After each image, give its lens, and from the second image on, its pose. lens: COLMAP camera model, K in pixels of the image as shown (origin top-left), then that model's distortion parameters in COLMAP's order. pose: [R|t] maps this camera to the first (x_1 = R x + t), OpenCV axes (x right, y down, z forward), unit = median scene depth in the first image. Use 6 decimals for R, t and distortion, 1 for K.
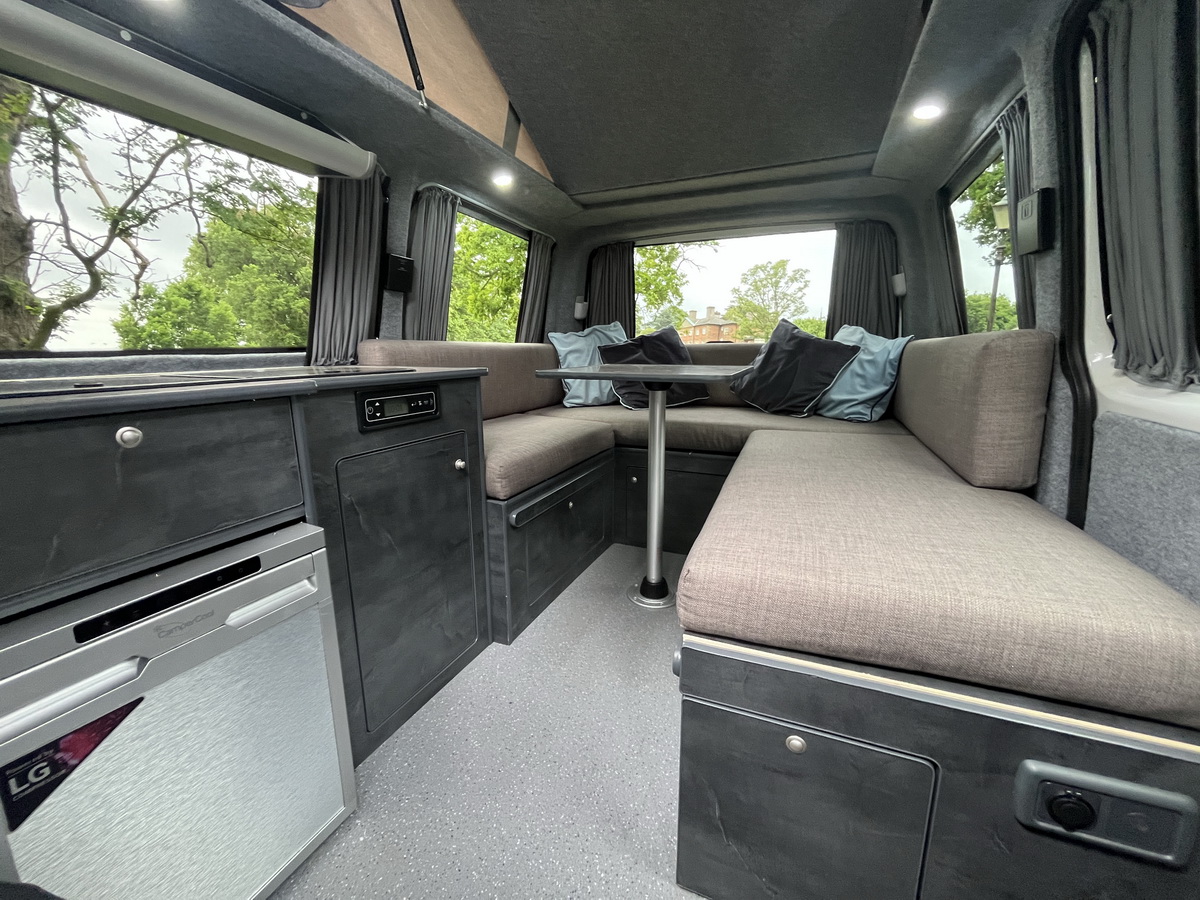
lens RADIAL K [[484.3, 0, 599.3], [0, 484.3, 451.3], [0, 0, 1]] dist [-0.003323, -0.000549]
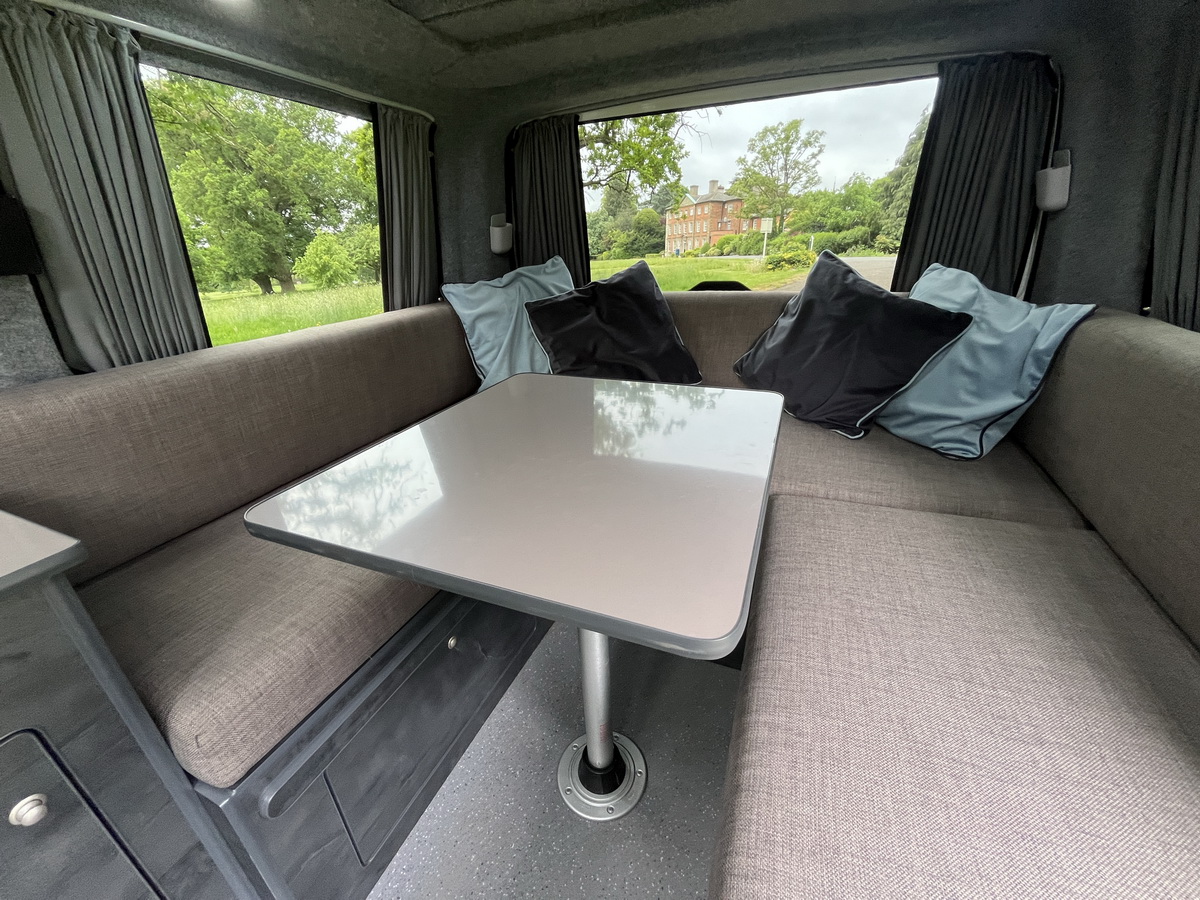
lens RADIAL K [[484.3, 0, 598.5], [0, 484.3, 450.2], [0, 0, 1]] dist [-0.003323, -0.000549]
pose [[0.999332, -0.036009, -0.006272, 0.126379], [0.036522, 0.976940, 0.210369, -0.226167], [-0.001448, -0.210457, 0.977602, 0.488769]]
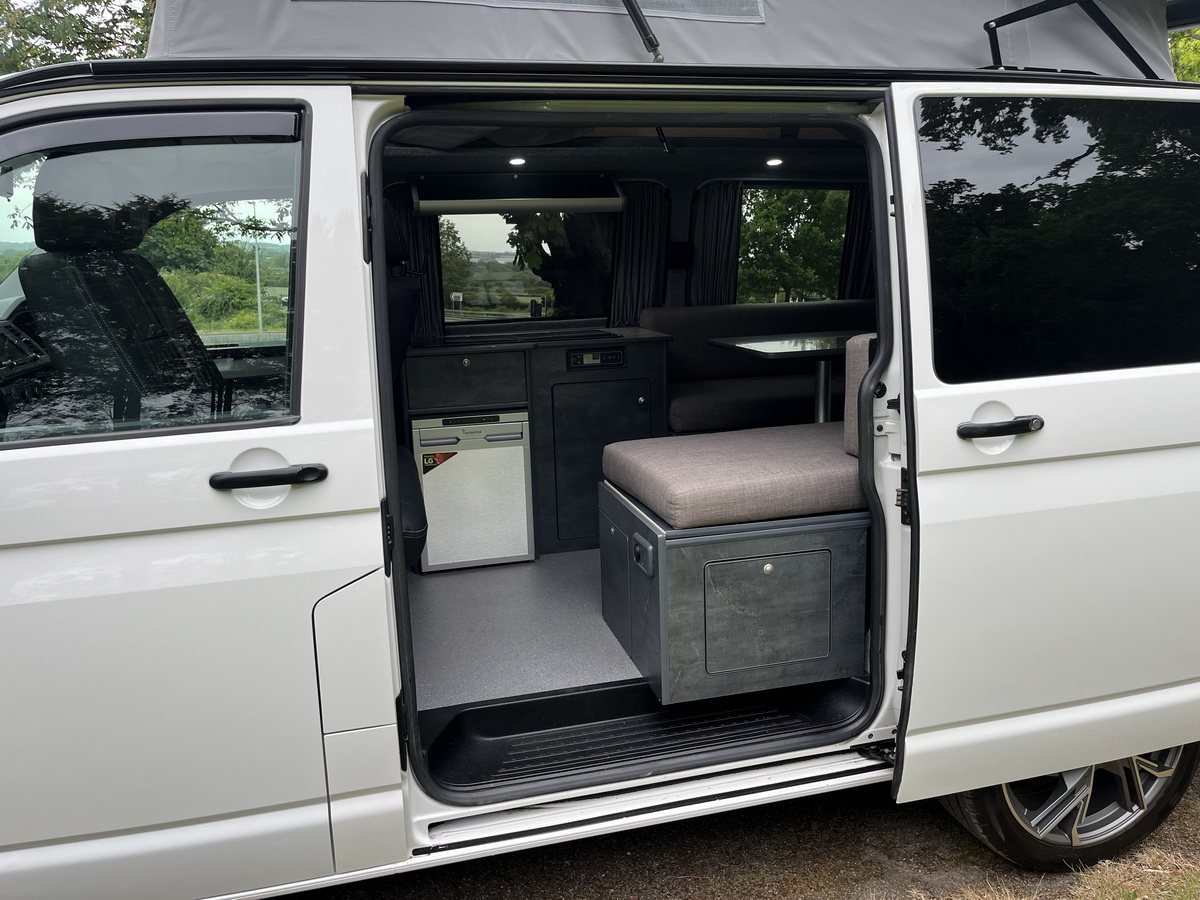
lens RADIAL K [[910.8, 0, 601.1], [0, 910.8, 462.2], [0, 0, 1]] dist [0.038624, -0.049098]
pose [[0.606503, 0.161101, -0.778589, 1.308815], [-0.137790, 0.985737, 0.096627, -0.027565], [0.783050, 0.048677, 0.620050, -0.583552]]
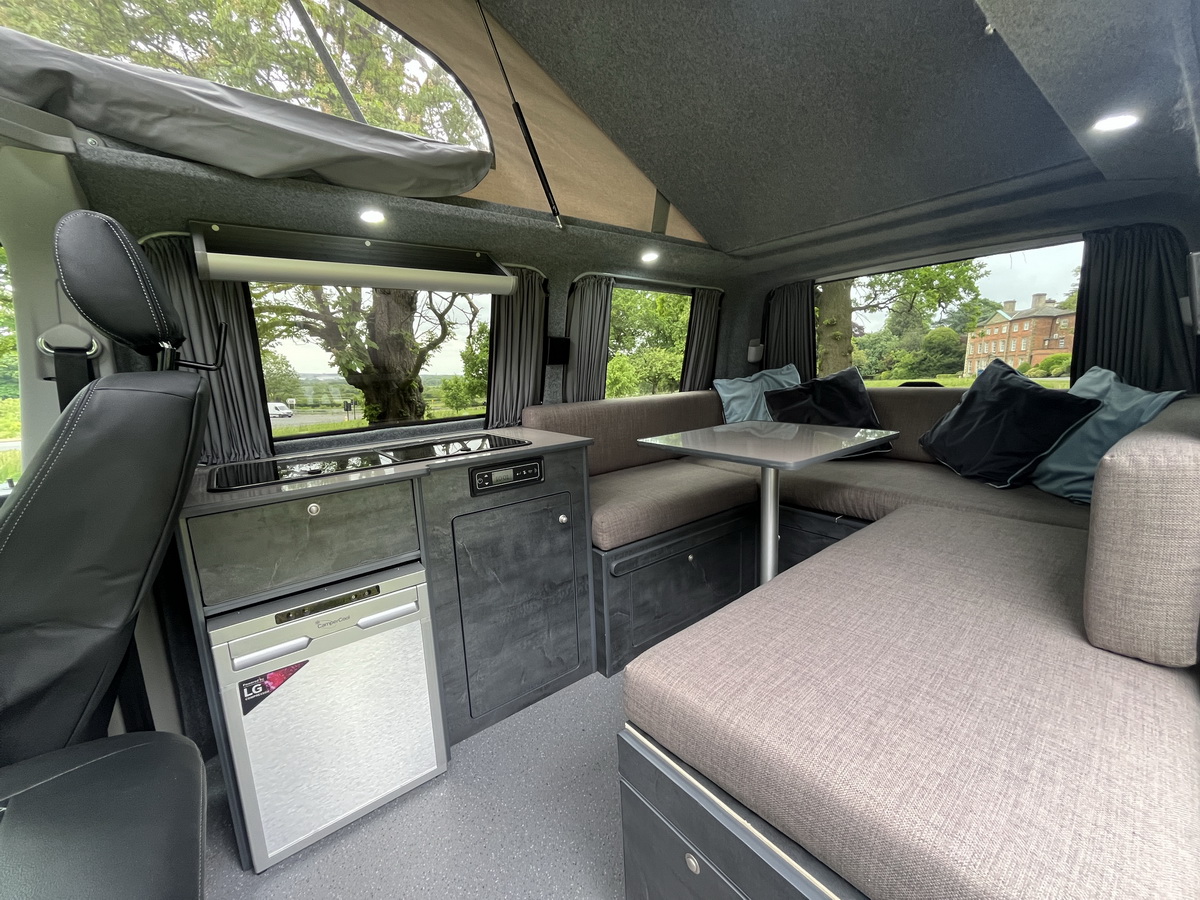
lens RADIAL K [[484.3, 0, 601.0], [0, 484.3, 451.0], [0, 0, 1]] dist [-0.003323, -0.000549]
pose [[0.874478, 0.051304, -0.482345, 0.263584], [-0.061835, 0.998069, -0.005947, -0.100853], [0.481108, 0.035027, 0.875961, -0.015404]]
